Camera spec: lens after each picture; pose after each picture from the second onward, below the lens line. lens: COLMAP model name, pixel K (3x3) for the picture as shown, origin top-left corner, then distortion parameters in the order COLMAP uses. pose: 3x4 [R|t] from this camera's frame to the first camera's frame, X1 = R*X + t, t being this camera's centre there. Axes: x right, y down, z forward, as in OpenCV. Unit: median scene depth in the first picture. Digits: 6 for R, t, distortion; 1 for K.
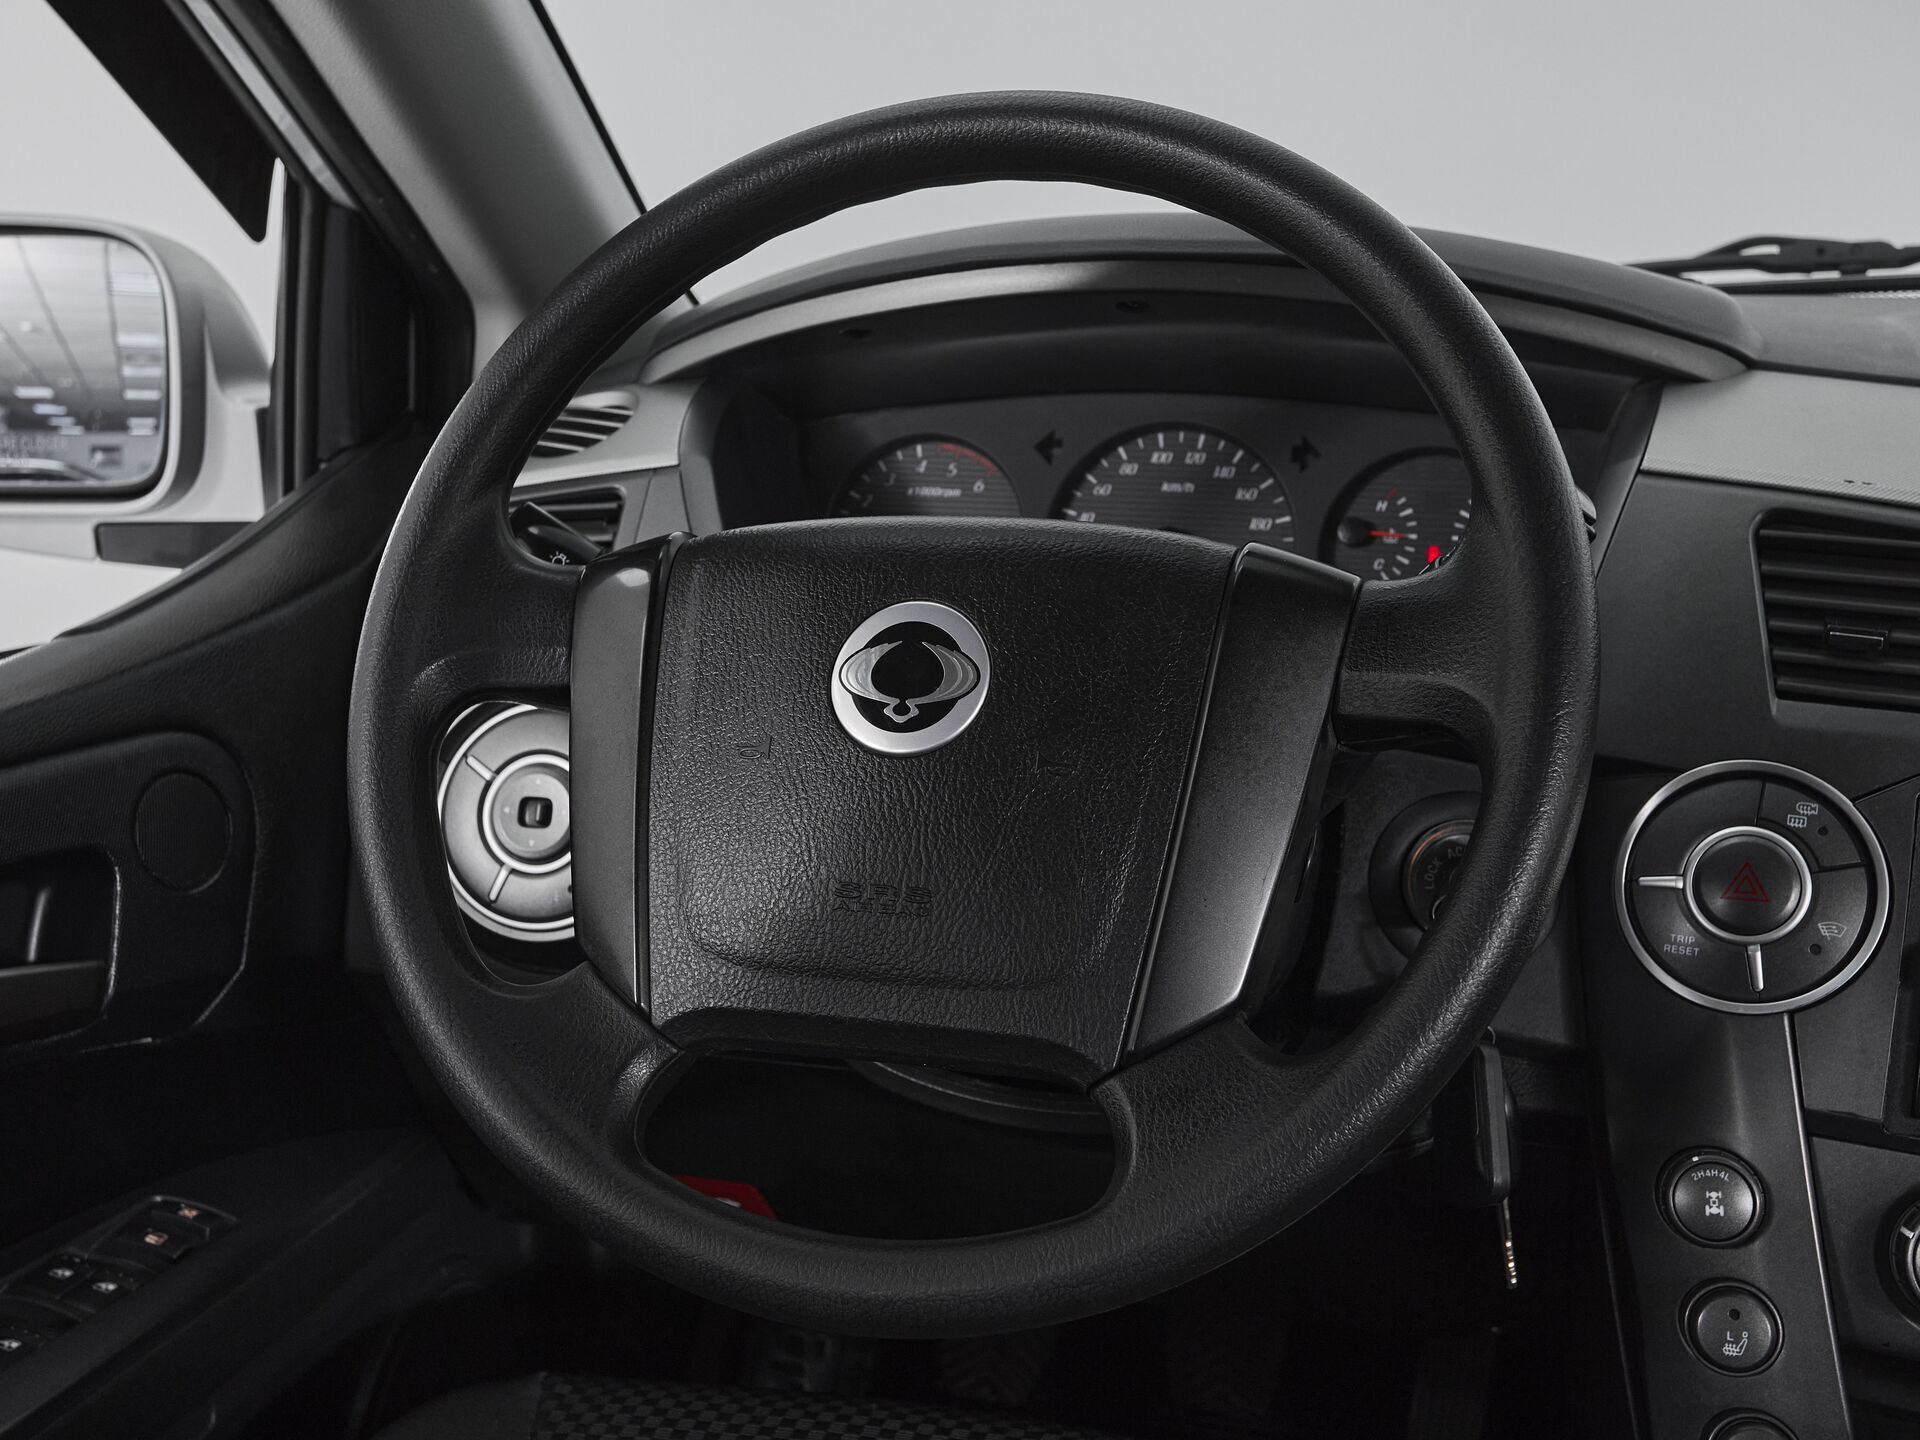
lens RADIAL K [[2141.6, 0, 902.3], [0, 2141.6, 676.3], [0, 0, 1]] dist [-0.001832, 0.024903]
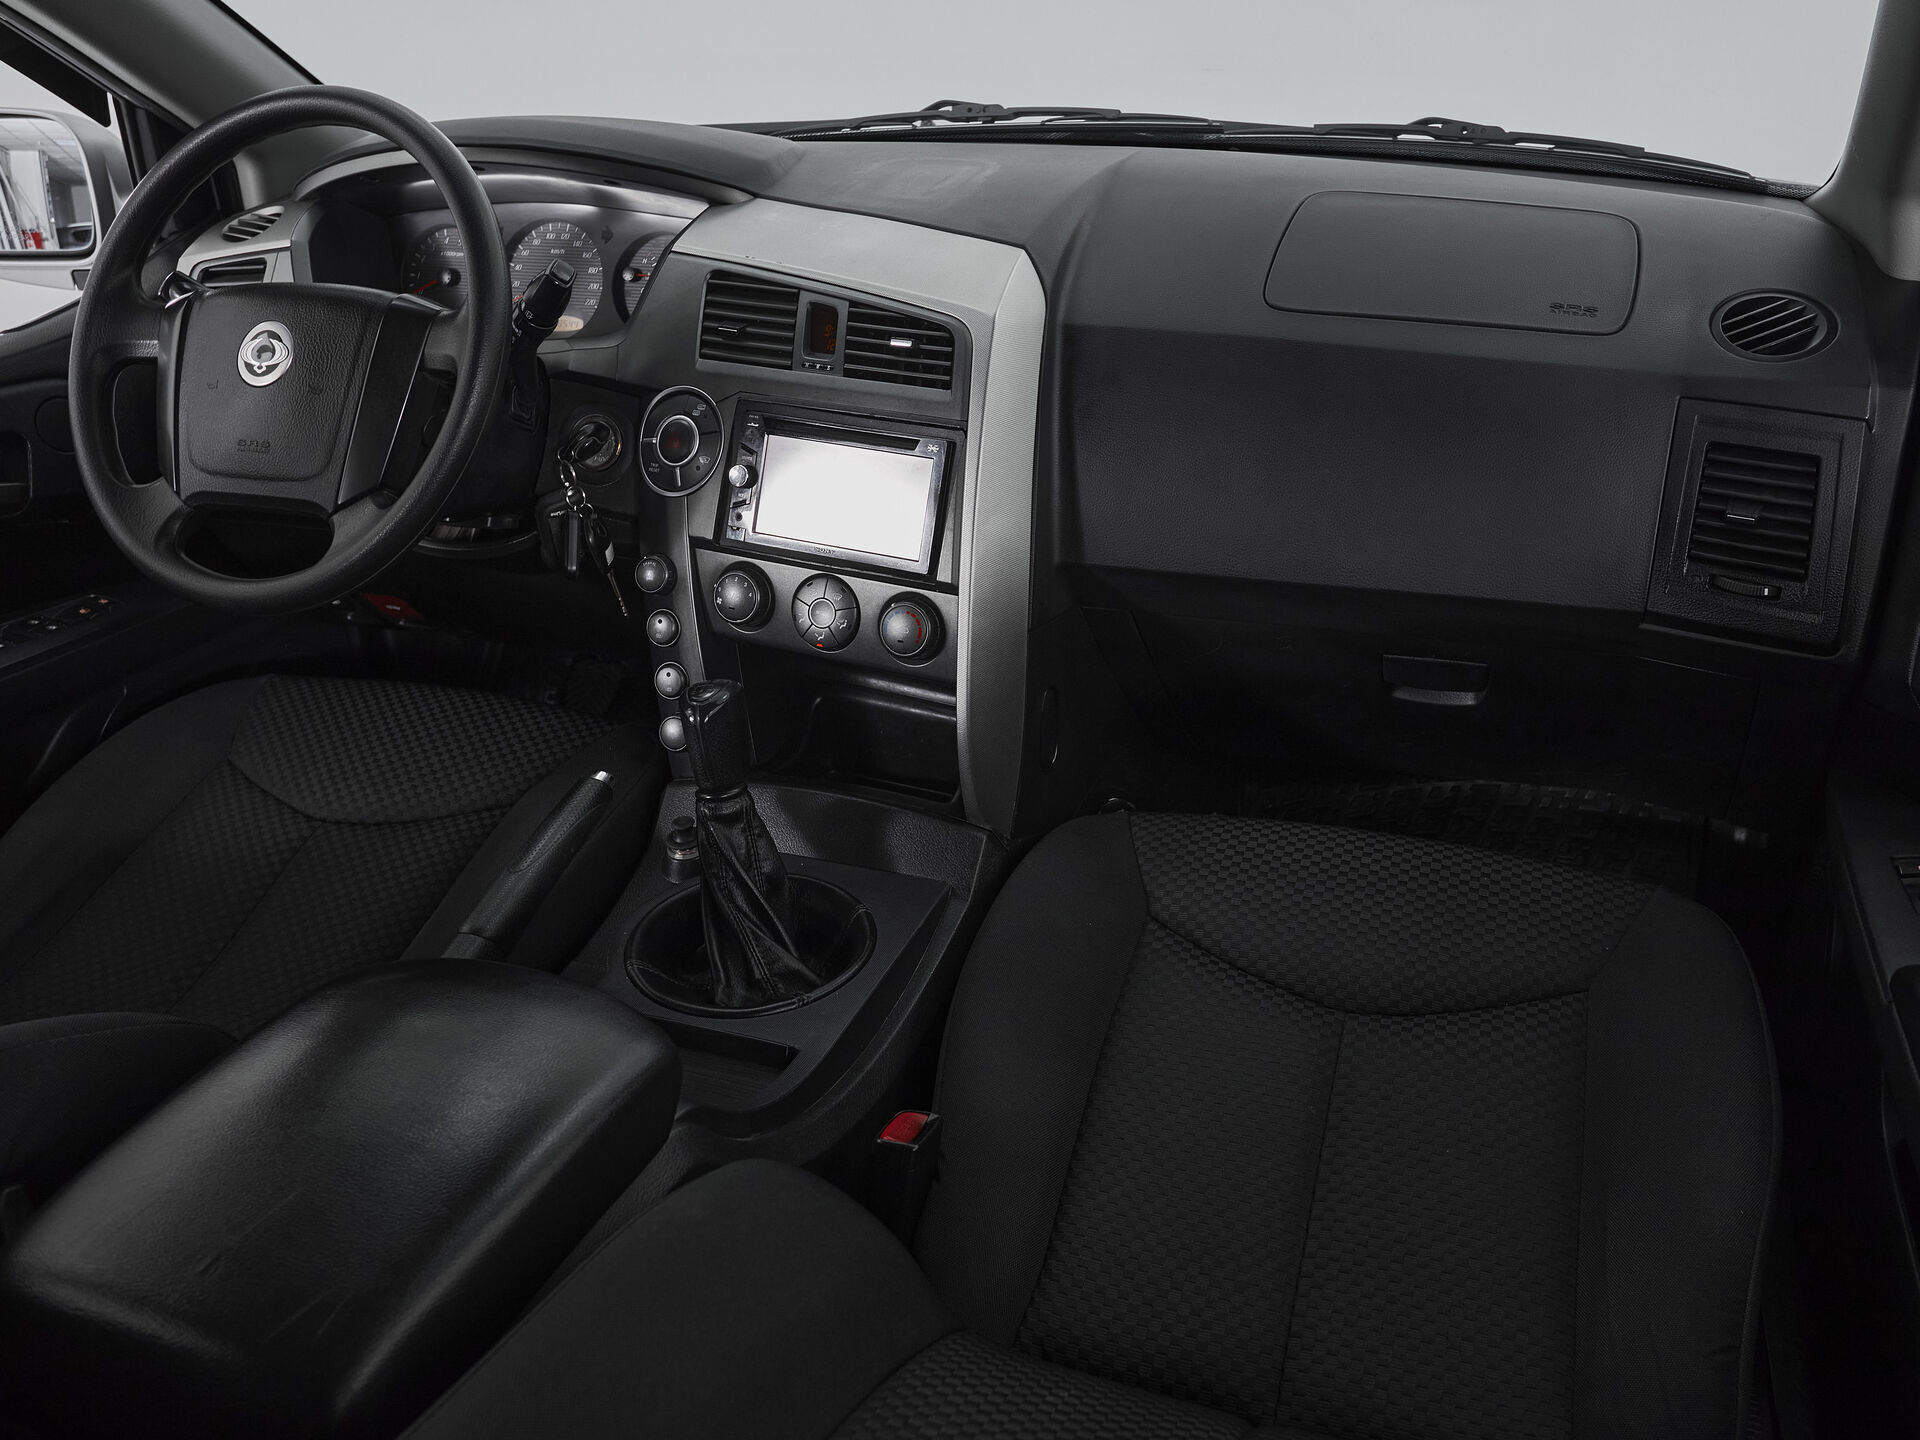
lens RADIAL K [[1575.7, 0, 988.8], [0, 1575.7, 691.6], [0, 0, 1]] dist [-0.056983, 0.047318]
pose [[0.999661, 0.002722, -0.025892, 0.750452], [0.003100, 0.975001, 0.222179, -0.013277], [0.025849, -0.222184, 0.974662, -0.671931]]
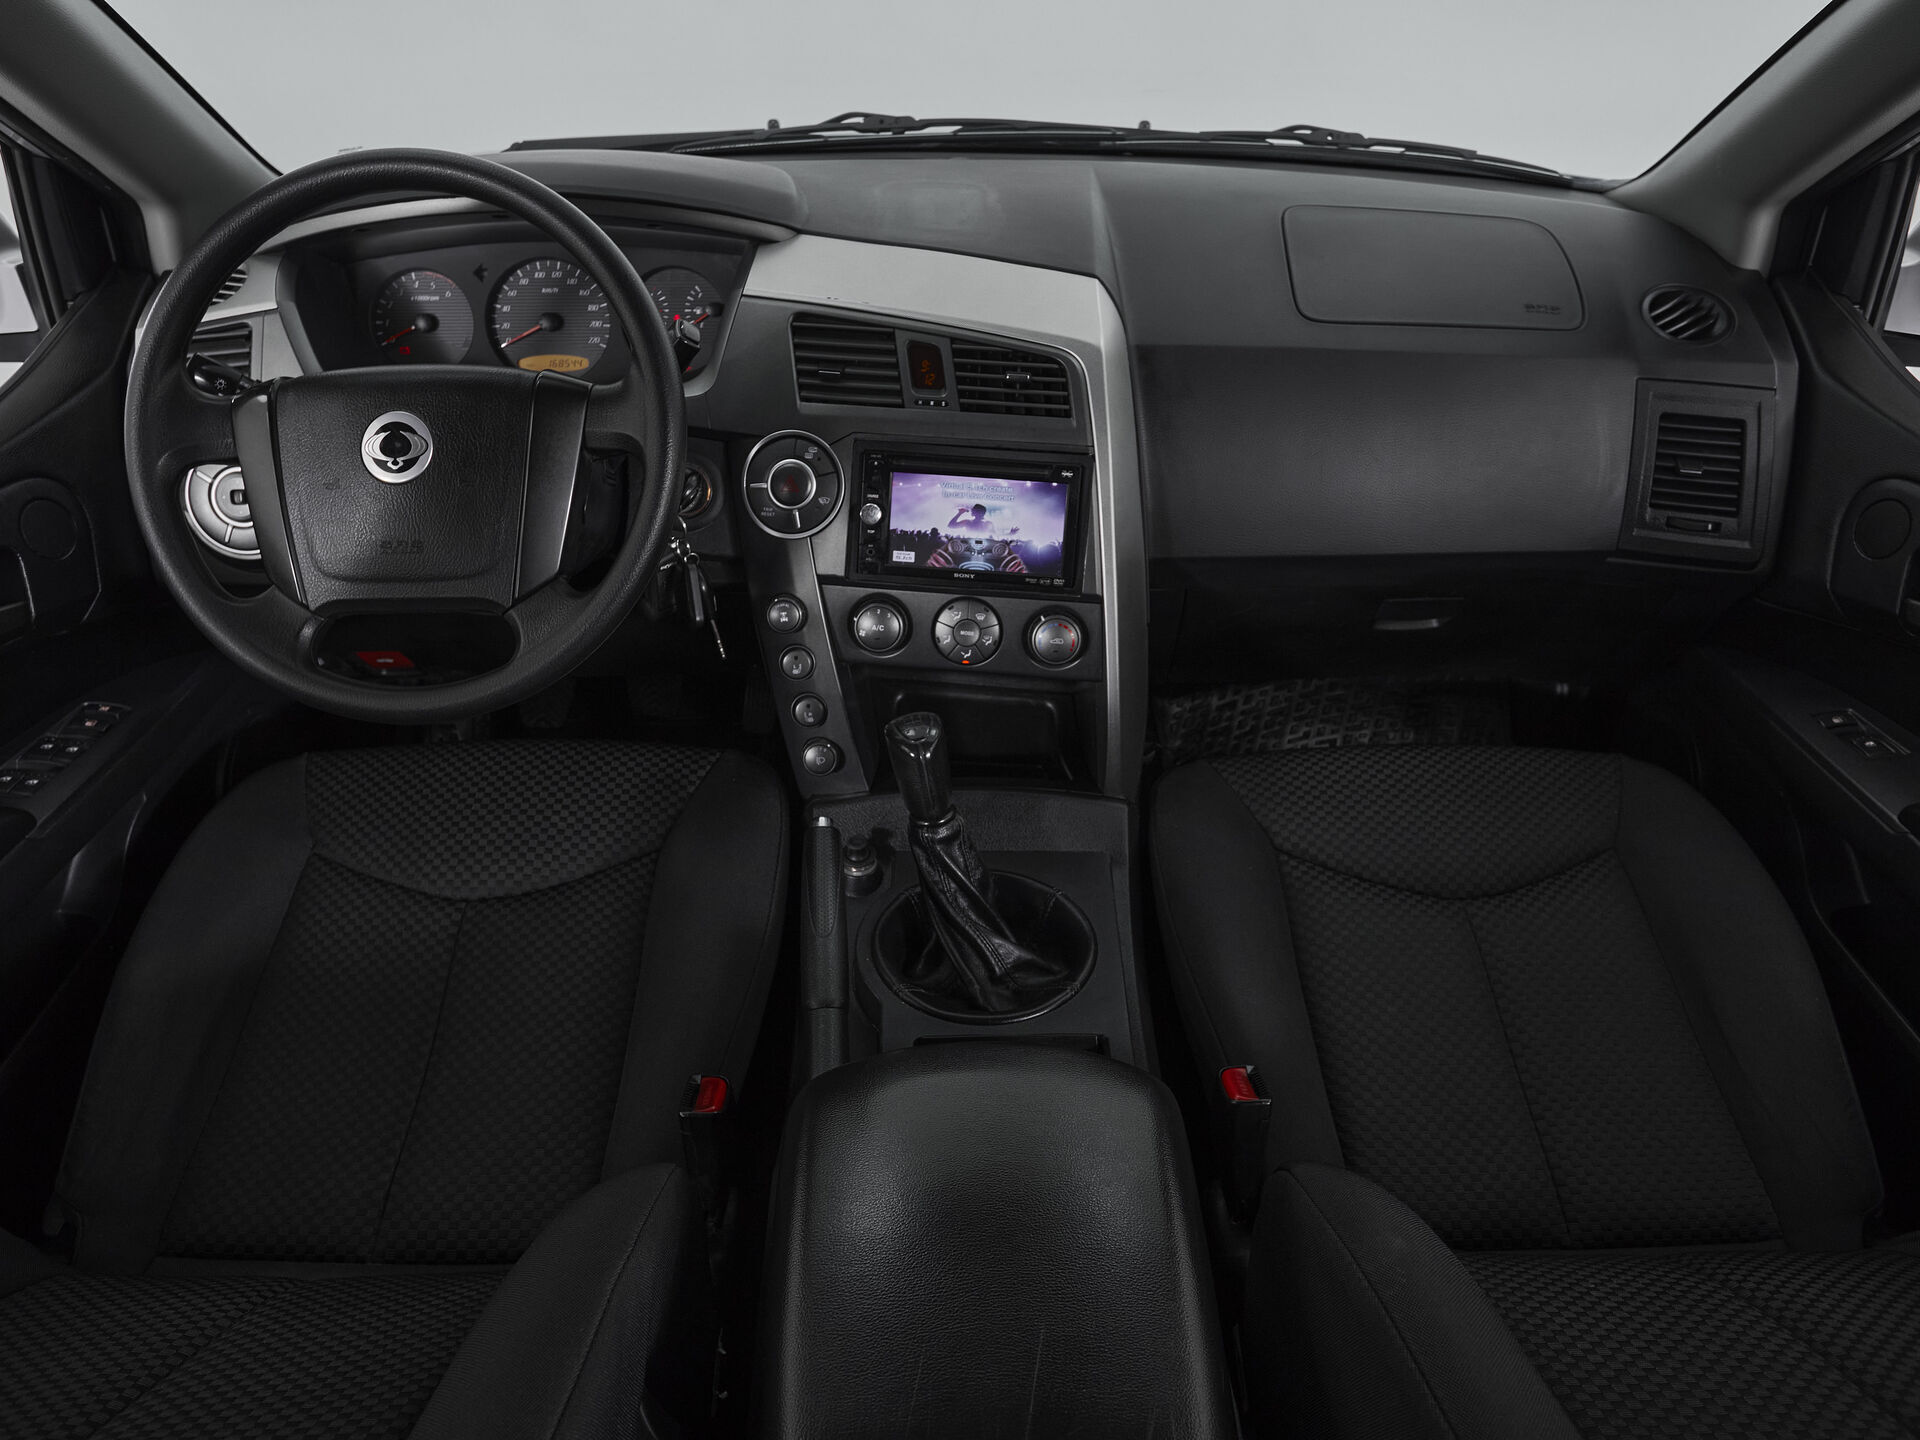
lens RADIAL K [[1331.7, 0, 960.0], [0, 1331.7, 720.0], [0, 0, 1]] dist [-0.076314, 0.058728]
pose [[0.950623, -0.155496, 0.268583, 0.131793], [0.054126, 0.935230, 0.349879, -0.159245], [-0.305591, -0.318066, 0.897468, -0.451723]]
